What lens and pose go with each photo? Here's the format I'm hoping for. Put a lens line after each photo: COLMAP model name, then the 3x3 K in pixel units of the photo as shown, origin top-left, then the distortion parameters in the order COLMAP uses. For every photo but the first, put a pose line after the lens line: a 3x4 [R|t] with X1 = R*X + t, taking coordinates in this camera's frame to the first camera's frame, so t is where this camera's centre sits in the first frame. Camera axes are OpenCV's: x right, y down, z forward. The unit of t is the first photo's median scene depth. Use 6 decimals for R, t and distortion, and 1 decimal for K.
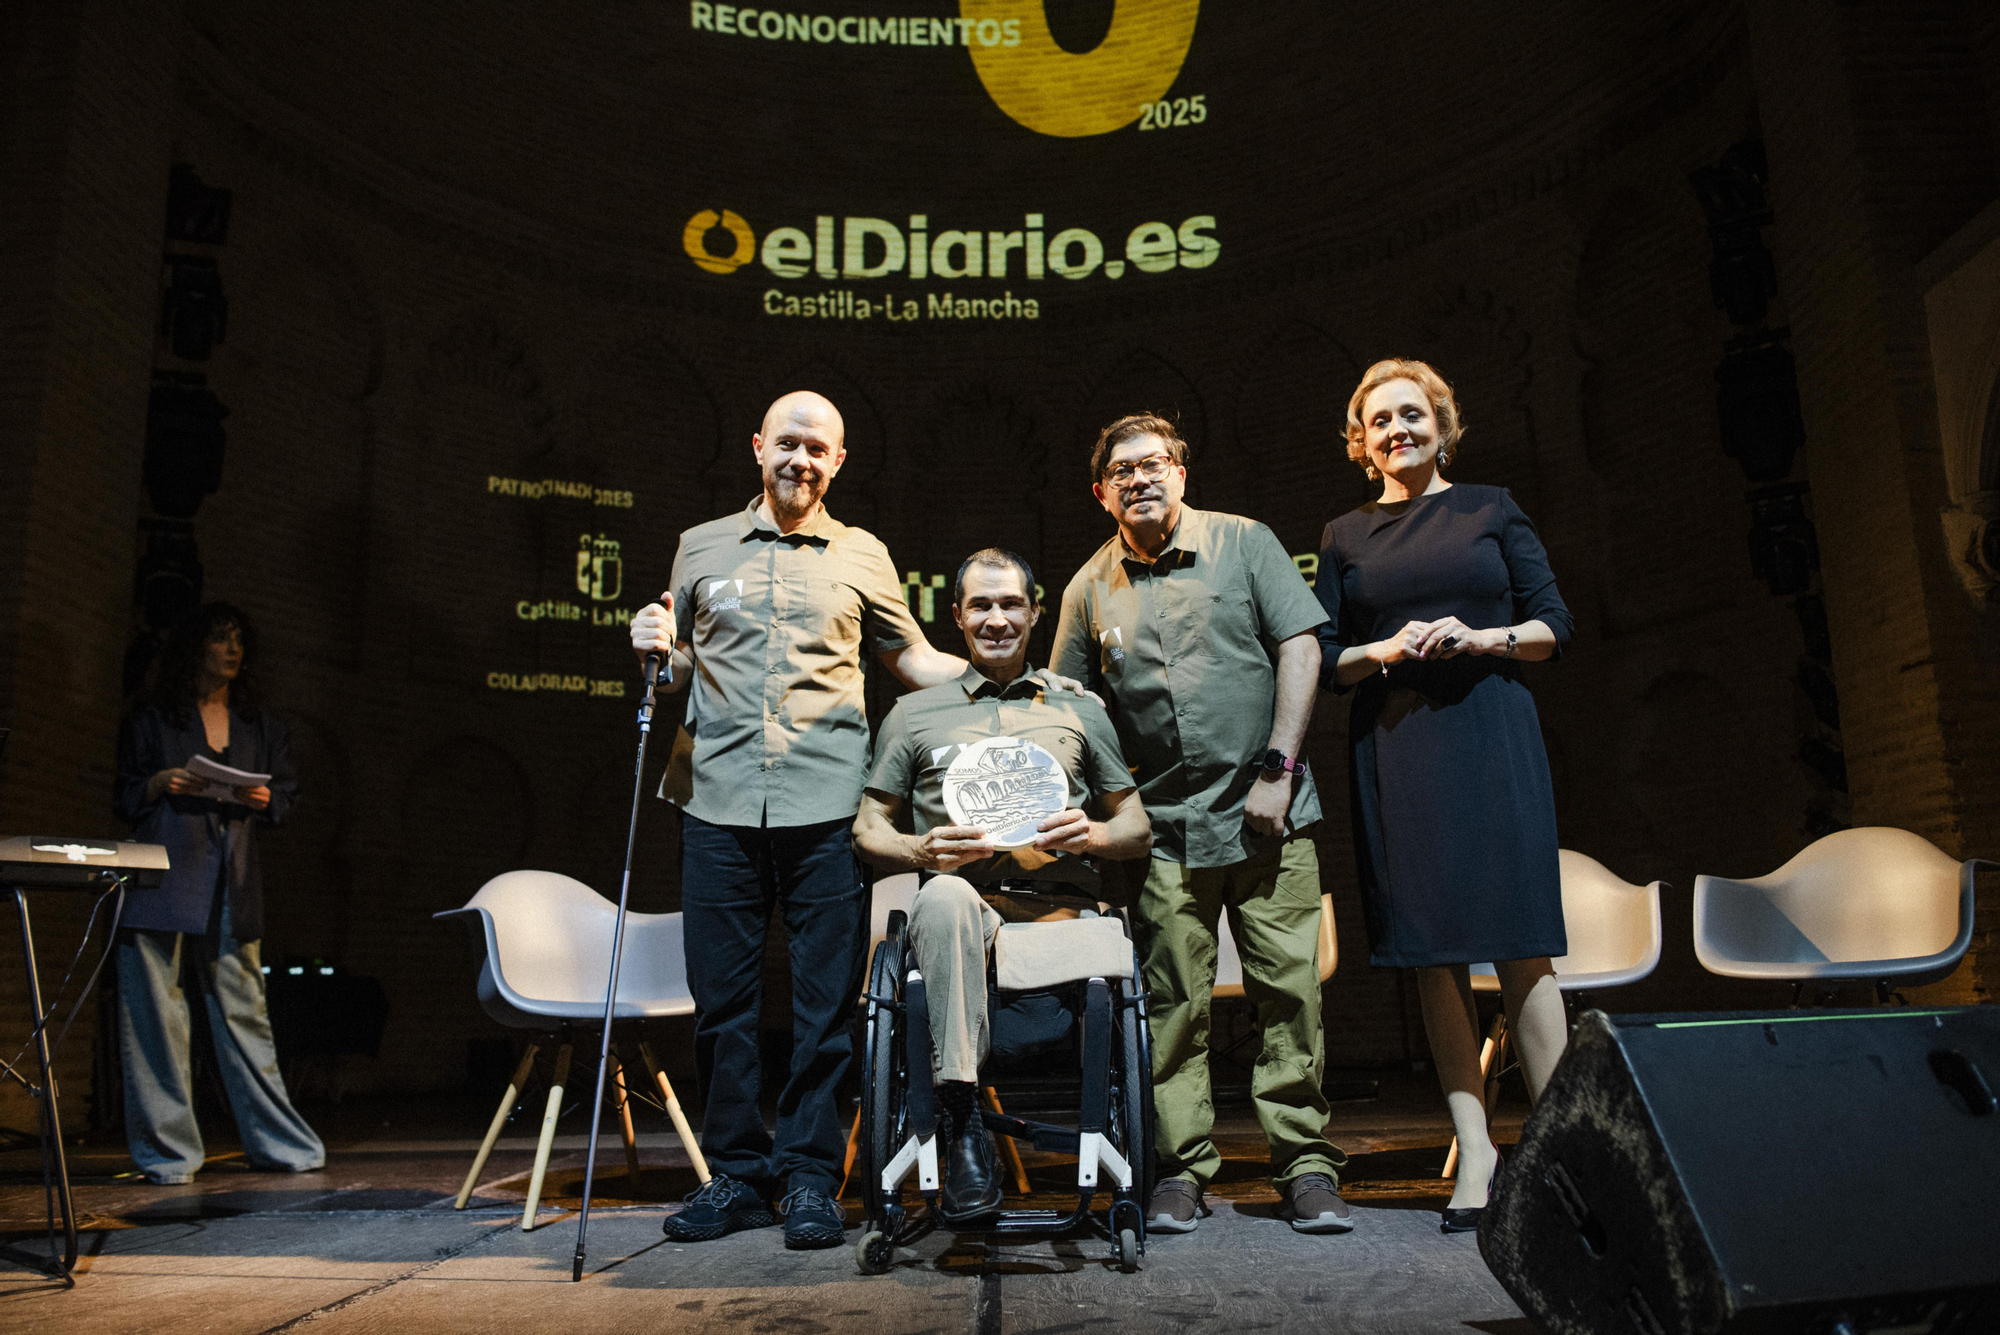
lens RADIAL K [[1633.3, 0, 998.3], [0, 1633.3, 660.0], [0, 0, 1]] dist [-0.072450, 0.067769]
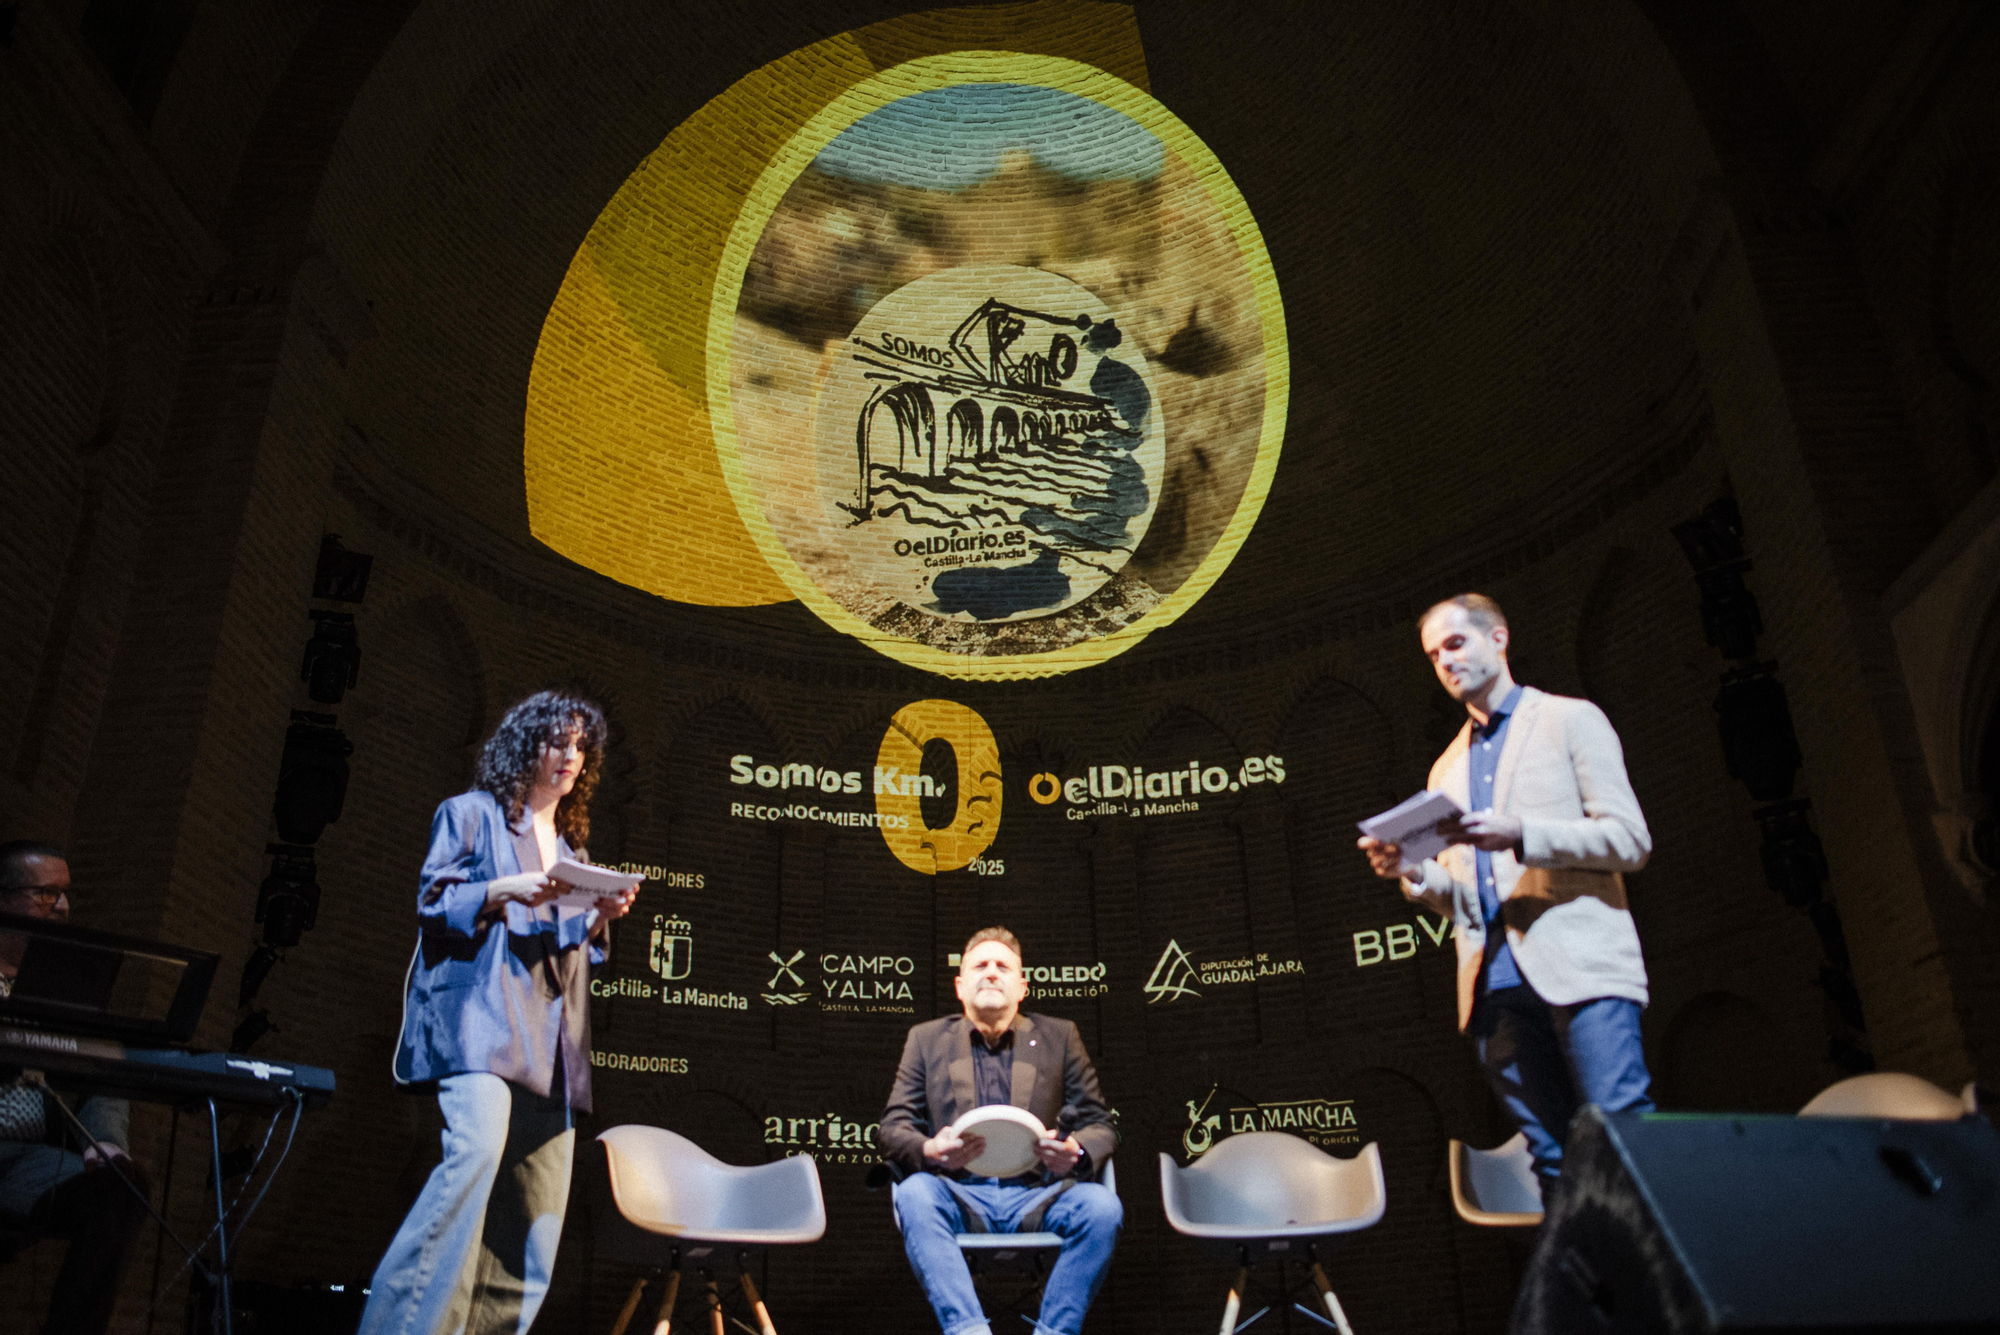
lens RADIAL K [[1633.3, 0, 998.3], [0, 1633.3, 660.0], [0, 0, 1]] dist [-0.072450, 0.067769]
pose [[0.999671, -0.010047, -0.023583, -0.012615], [0.004118, 0.970984, -0.239109, 0.059388], [0.025301, 0.238933, 0.970706, -0.084822]]
